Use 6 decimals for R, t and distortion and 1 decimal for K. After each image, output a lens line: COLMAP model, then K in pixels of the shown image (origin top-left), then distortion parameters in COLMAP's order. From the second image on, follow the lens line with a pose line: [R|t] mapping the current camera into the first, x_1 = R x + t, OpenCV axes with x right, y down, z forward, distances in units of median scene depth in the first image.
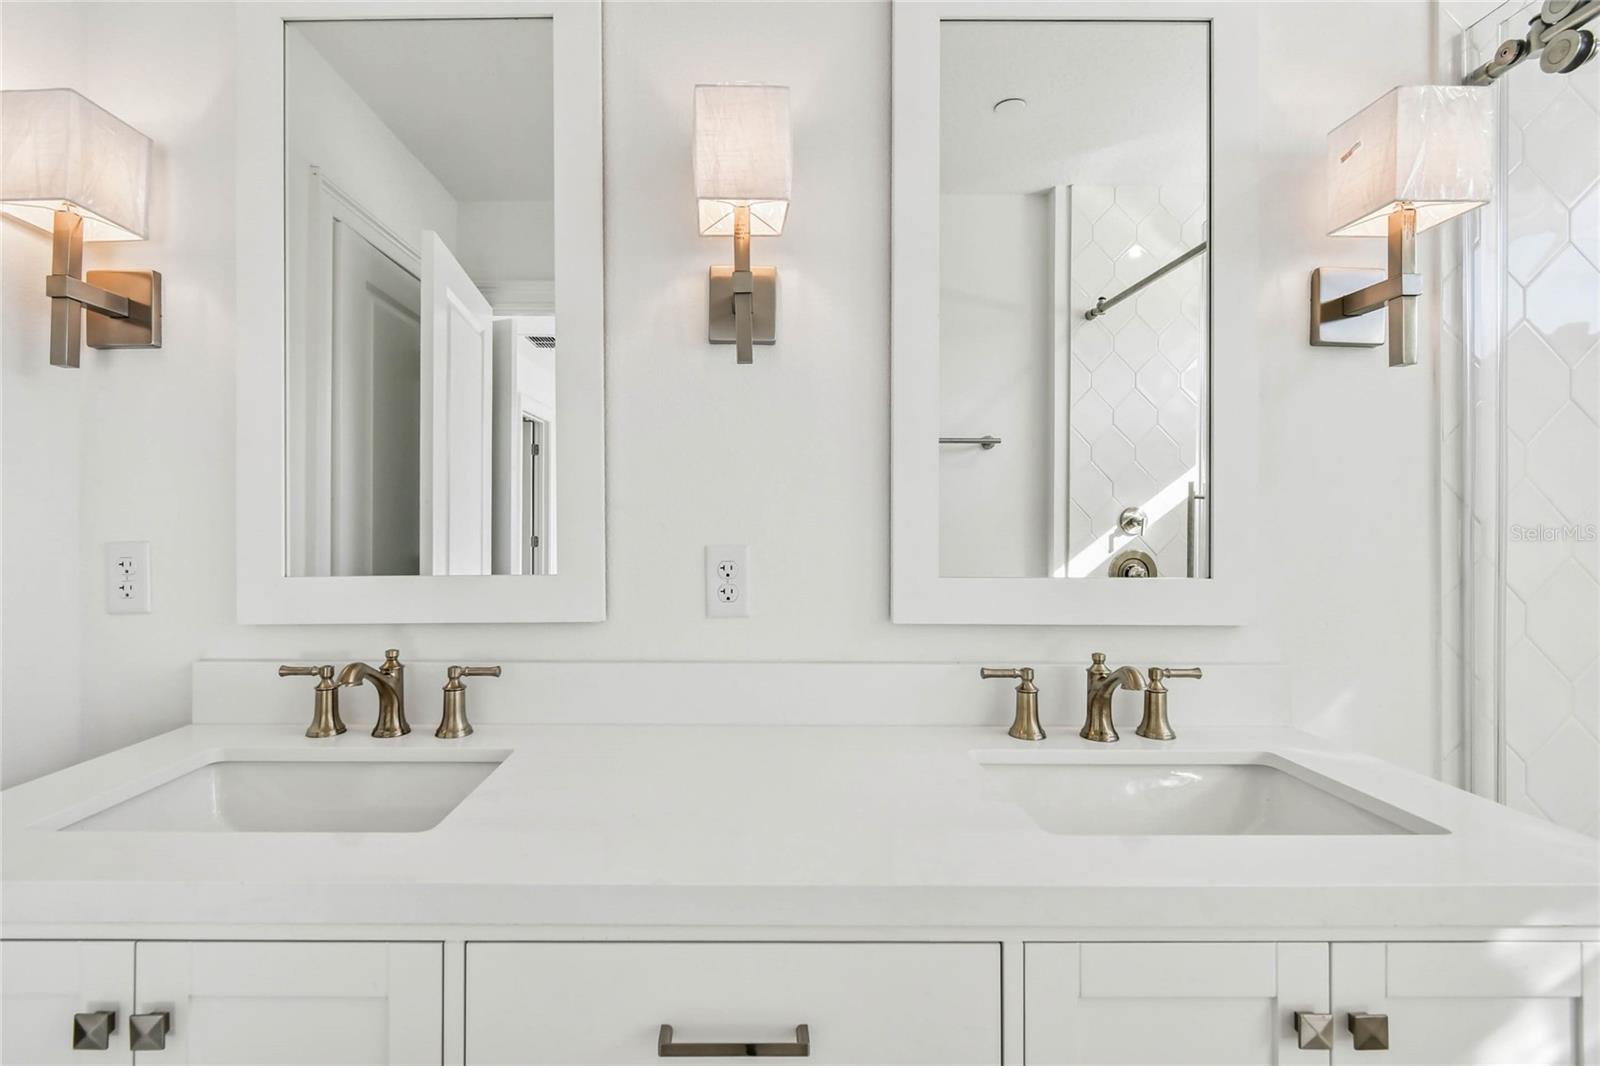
lens RADIAL K [[744.4, 0, 791.6], [0, 744.4, 515.3], [0, 0, 1]] dist [-0.003334, 0.000661]
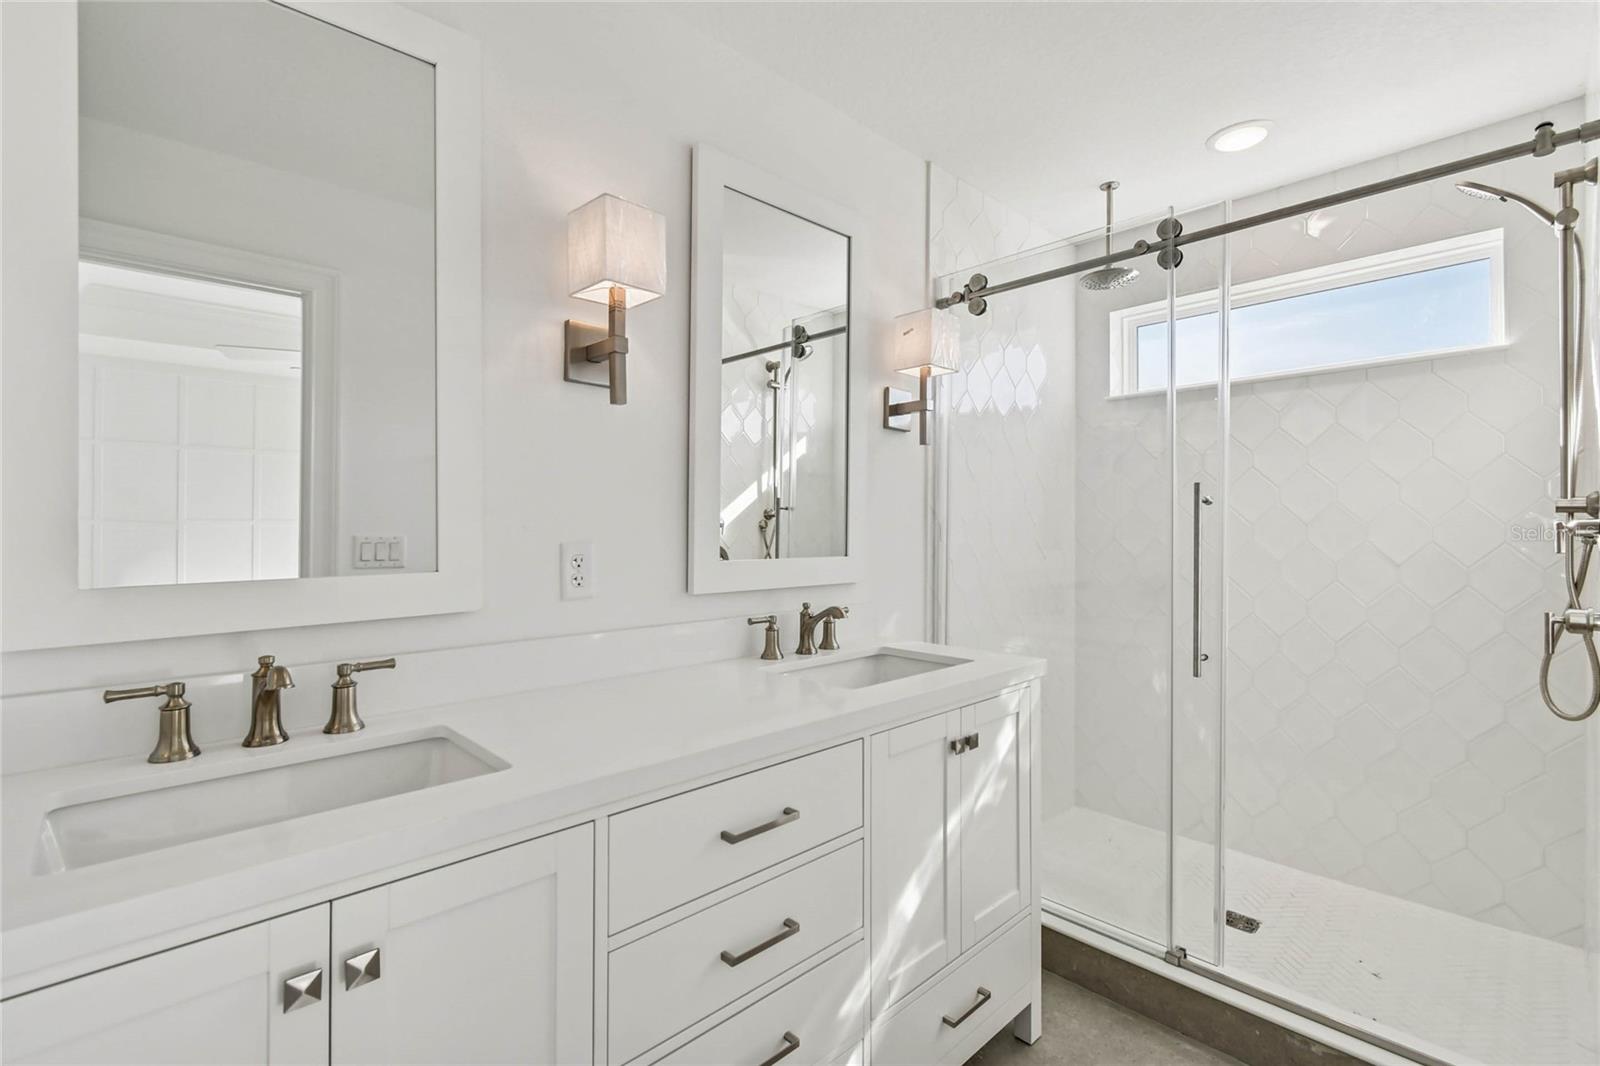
lens RADIAL K [[723.3, 0, 801.7], [0, 723.3, 524.5], [0, 0, 1]] dist [-0.000584, 0.000418]
pose [[0.725815, -0.000711, 0.687889, -0.697717], [-0.005837, 0.999957, 0.007192, -0.001036], [-0.687865, -0.009235, 0.725780, -0.164333]]
